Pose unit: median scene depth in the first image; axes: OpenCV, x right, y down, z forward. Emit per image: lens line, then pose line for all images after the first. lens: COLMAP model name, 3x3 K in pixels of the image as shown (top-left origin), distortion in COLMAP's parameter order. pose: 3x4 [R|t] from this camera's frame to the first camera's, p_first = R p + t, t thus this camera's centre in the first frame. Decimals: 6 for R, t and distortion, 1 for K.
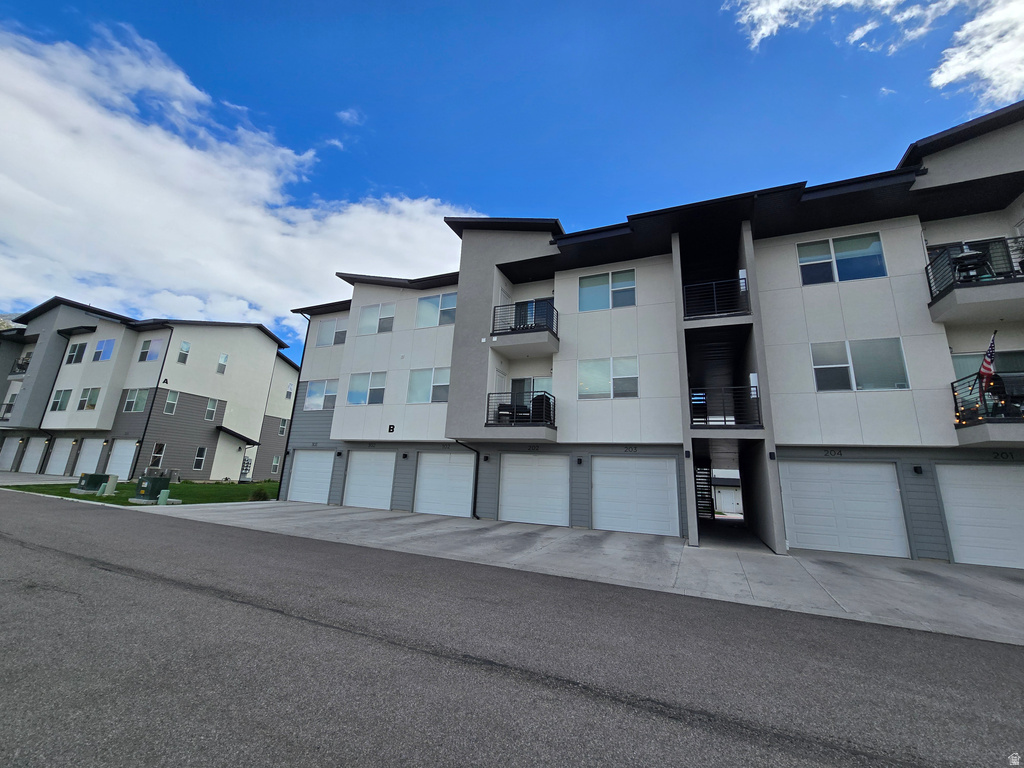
lens RADIAL K [[424.3, 0, 509.0], [0, 424.3, 370.2], [0, 0, 1]] dist [-0.001691, -0.000142]
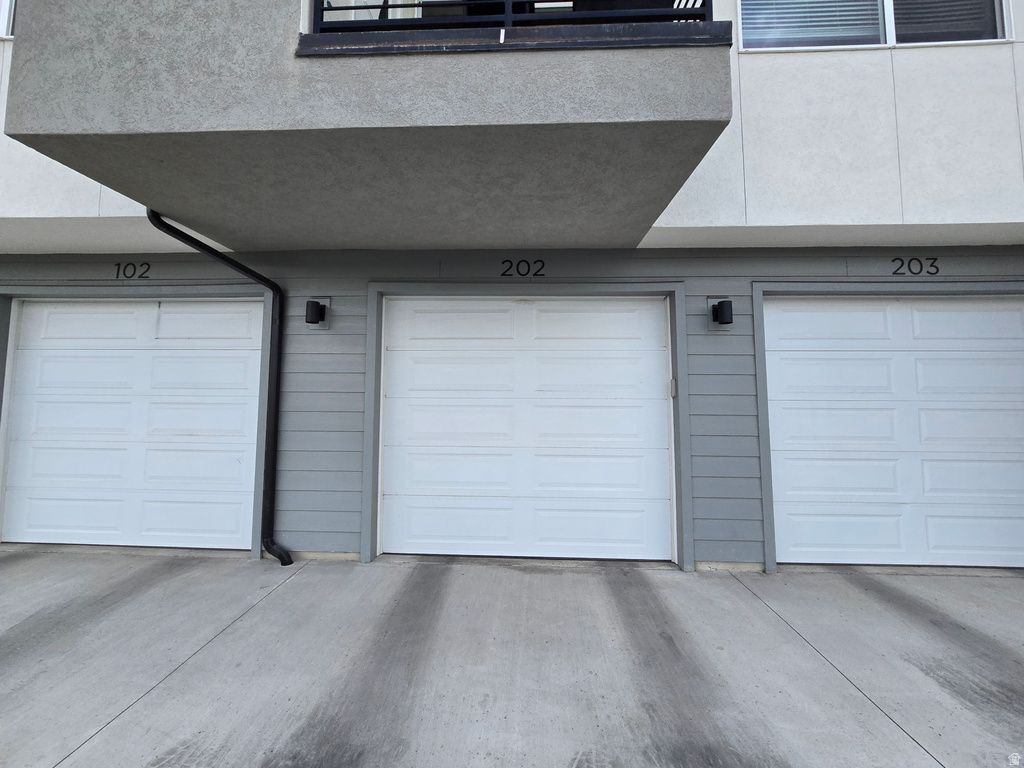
lens RADIAL K [[419.3, 0, 510.9], [0, 419.3, 369.9], [0, 0, 1]] dist [-0.005094, -0.000438]
pose [[0.927842, -0.012780, 0.372754, -0.041471], [-0.057069, 0.982780, 0.175748, 0.195056], [-0.368581, -0.184340, 0.911135, 0.751336]]
